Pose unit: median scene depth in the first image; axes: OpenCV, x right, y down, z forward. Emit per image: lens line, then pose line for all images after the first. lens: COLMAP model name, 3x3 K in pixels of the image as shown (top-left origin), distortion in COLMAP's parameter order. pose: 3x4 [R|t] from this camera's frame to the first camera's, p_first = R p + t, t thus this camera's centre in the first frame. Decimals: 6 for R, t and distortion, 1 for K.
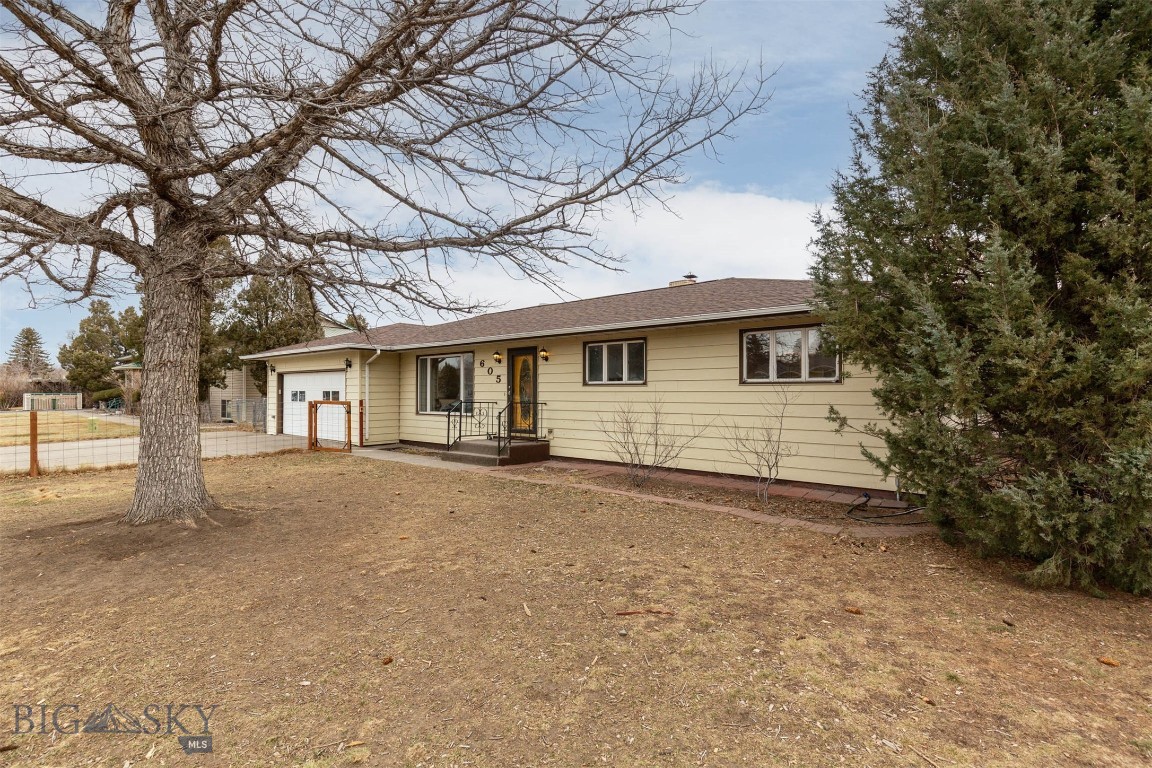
lens RADIAL K [[522.1, 0, 576.0], [0, 522.1, 384.0], [0, 0, 1]] dist [0.002921, 0.000567]
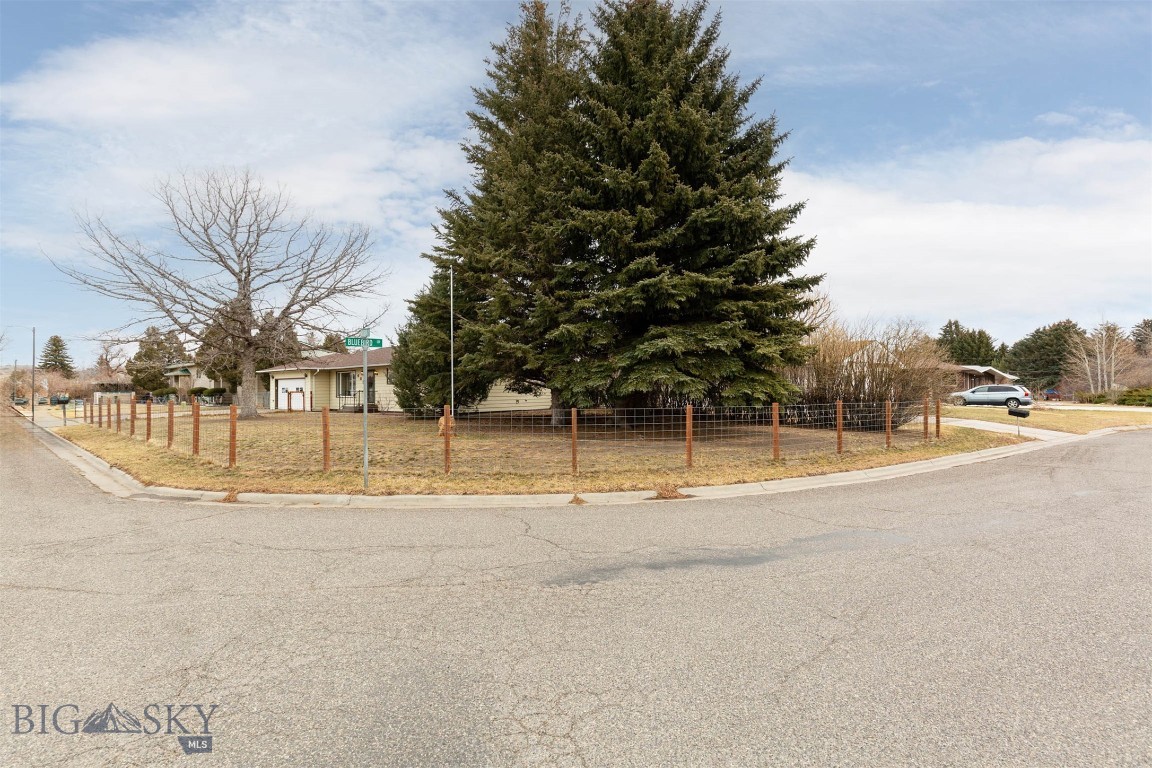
lens RADIAL K [[522.1, 0, 576.0], [0, 522.1, 384.0], [0, 0, 1]] dist [0.002921, 0.000567]
pose [[0.999982, -0.005940, -0.000017, 0.802176], [0.005940, 0.999976, 0.003692, -0.003223], [-0.000004, -0.003692, 0.999993, -1.382158]]
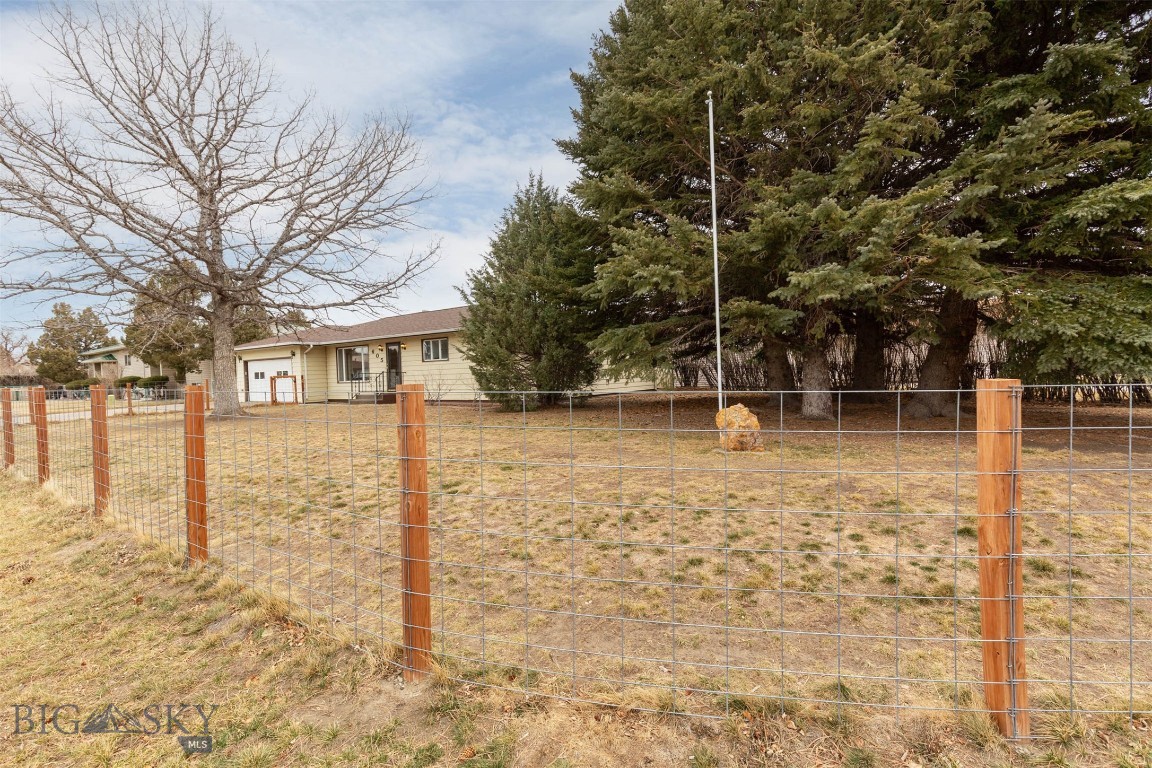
lens RADIAL K [[522.1, 0, 576.0], [0, 522.1, 384.0], [0, 0, 1]] dist [0.002921, 0.000567]
pose [[0.995547, -0.032537, 0.088474, 0.323483], [0.029332, 0.998874, 0.037289, 0.023094], [-0.089588, -0.034527, 0.995380, -0.770239]]
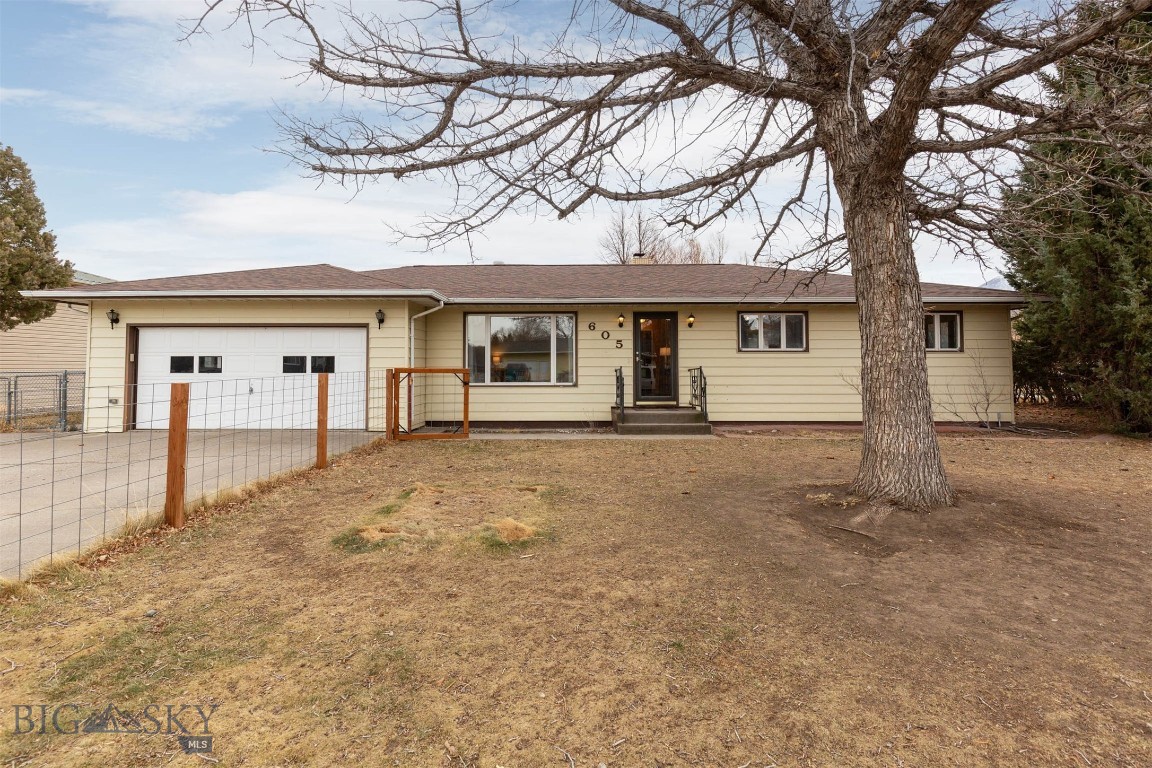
lens RADIAL K [[512.0, 0, 577.2], [0, 512.0, 347.3], [0, 0, 1]] dist [-0.002377, -0.000177]
pose [[0.775250, 0.025866, 0.631124, -0.720529], [-0.008252, 0.999491, -0.030827, 0.022645], [-0.631600, 0.018690, 0.775069, 0.320942]]
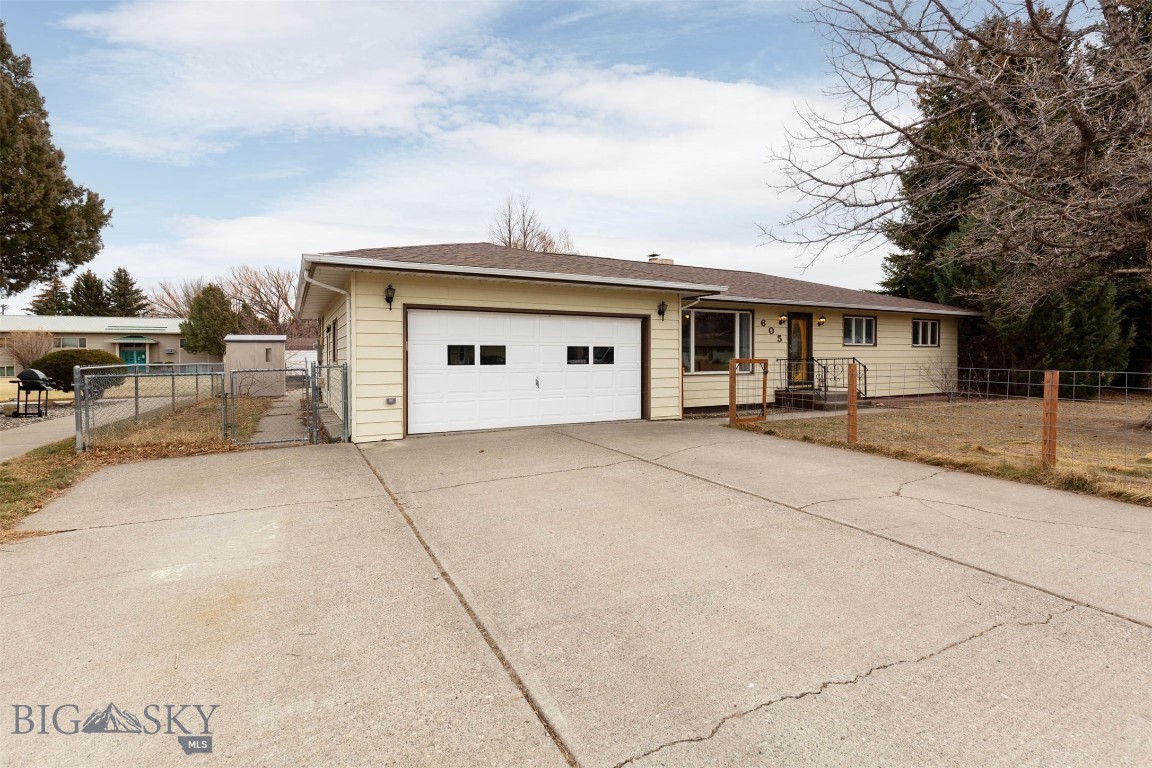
lens RADIAL K [[532.1, 0, 576.6], [0, 532.1, 359.2], [0, 0, 1]] dist [0.001598, 0.000228]
pose [[0.378753, -0.002539, 0.925494, -1.266381], [-0.009152, 0.999937, 0.006488, 0.029138], [-0.925453, -0.010927, 0.378706, 0.899786]]
